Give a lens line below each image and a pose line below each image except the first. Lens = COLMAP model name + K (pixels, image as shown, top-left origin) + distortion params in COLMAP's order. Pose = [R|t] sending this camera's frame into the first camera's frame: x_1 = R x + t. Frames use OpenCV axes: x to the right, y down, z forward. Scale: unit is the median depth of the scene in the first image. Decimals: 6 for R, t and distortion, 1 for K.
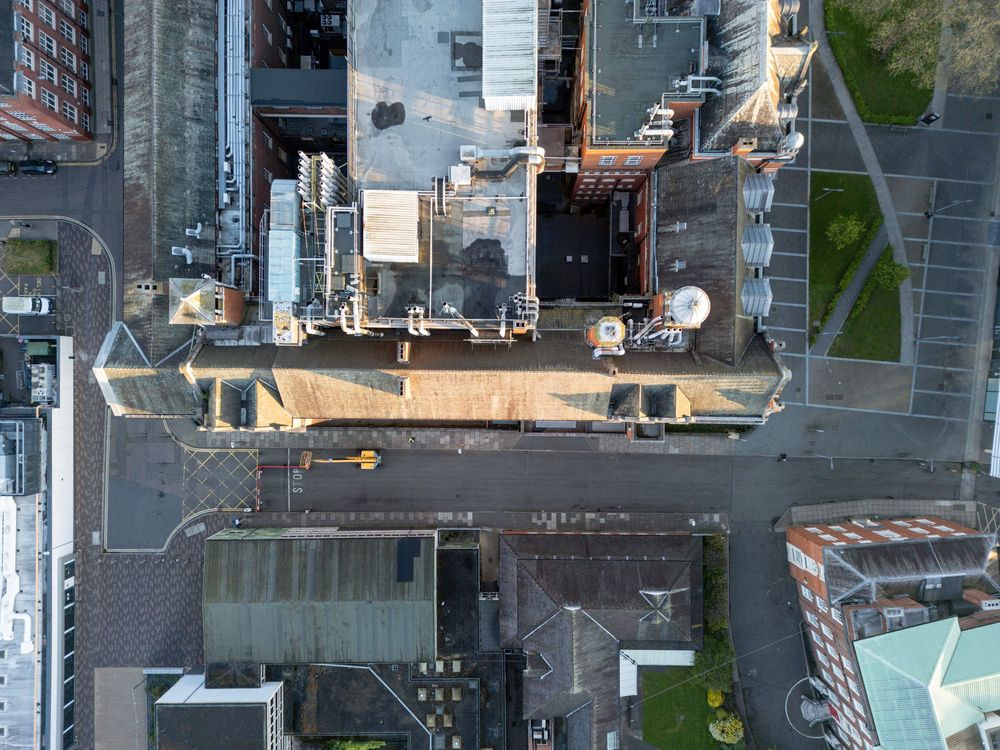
lens RADIAL K [[691.8, 0, 502.8], [0, 691.8, 376.3], [0, 0, 1]] dist [0.047860, -0.033879]
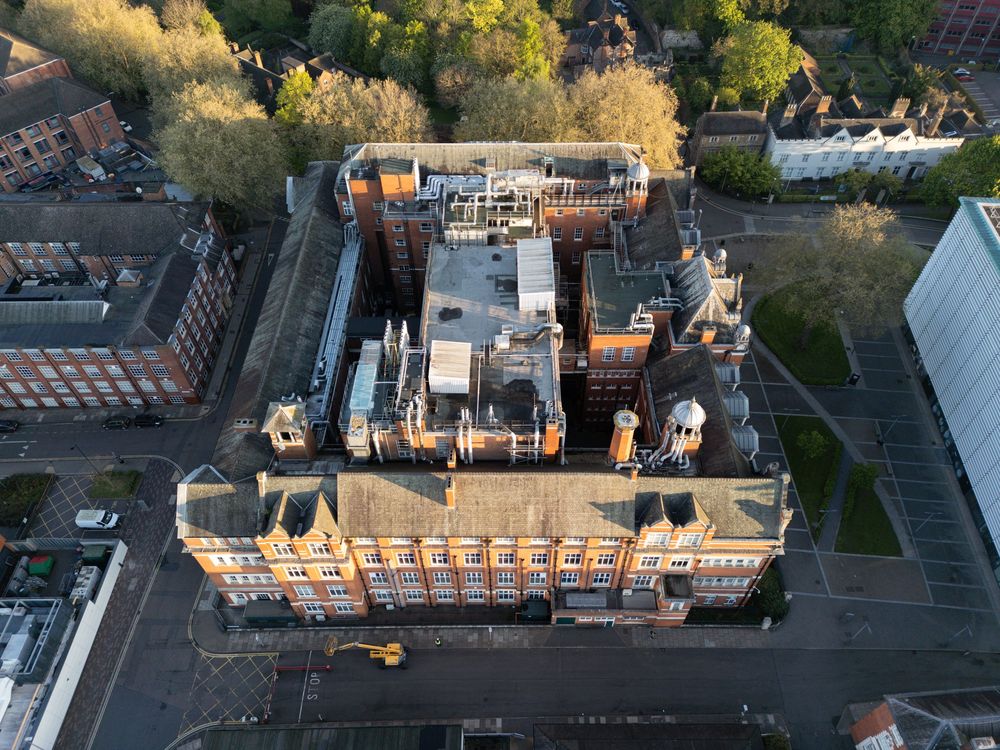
lens RADIAL K [[700.2, 0, 502.7], [0, 700.2, 375.0], [0, 0, 1]] dist [0.037738, -0.034820]
pose [[0.999983, -0.000660, 0.005810, -0.061116], [0.004330, 0.751282, -0.659968, 0.597174], [-0.003929, 0.659981, 0.751272, 0.016299]]
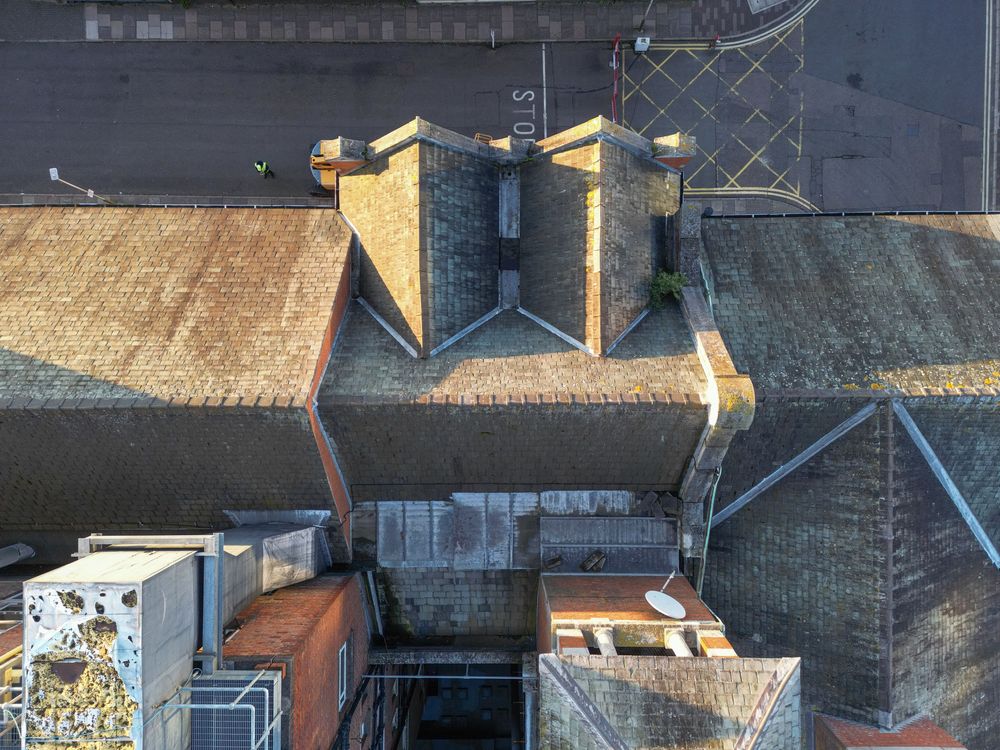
lens RADIAL K [[700.2, 0, 498.7], [0, 700.2, 382.4], [0, 0, 1]] dist [0.037738, -0.034820]
pose [[-0.999691, 0.011677, 0.021961, -0.370076], [-0.011977, -0.999836, -0.013575, -0.001924], [0.021799, -0.013834, 0.999667, 0.746441]]
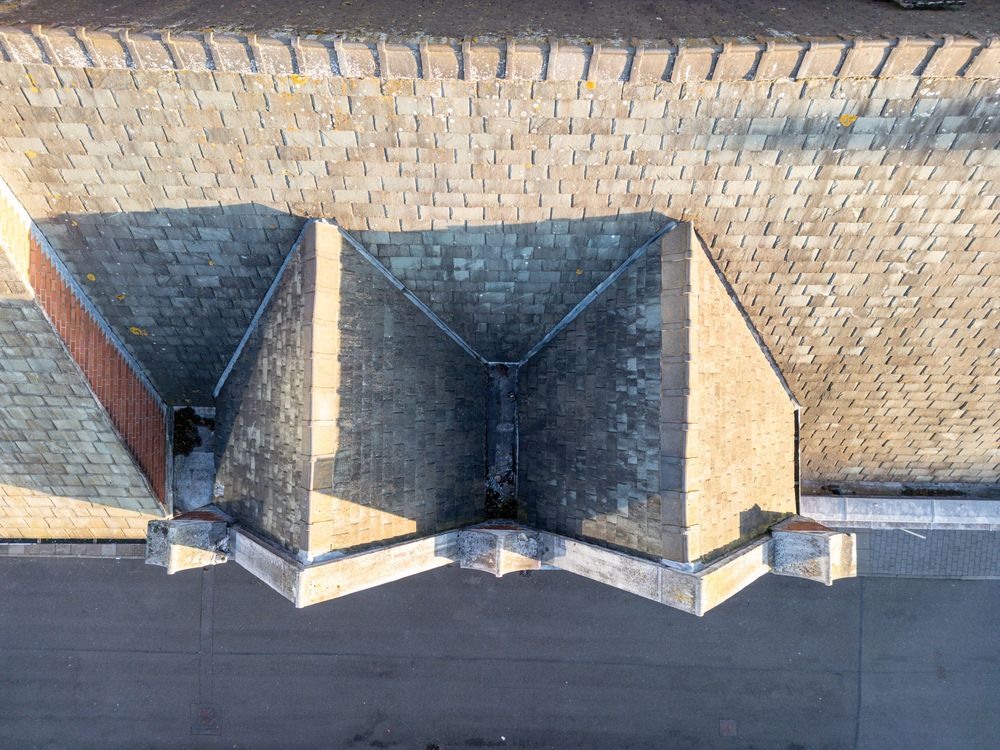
lens RADIAL K [[700.2, 0, 496.7], [0, 700.2, 376.6], [0, 0, 1]] dist [0.037738, -0.034820]
pose [[0.999984, -0.003705, -0.004303, 0.215364], [0.003683, 0.999980, -0.005162, 0.033260], [0.004322, 0.005146, 0.999977, 0.867335]]
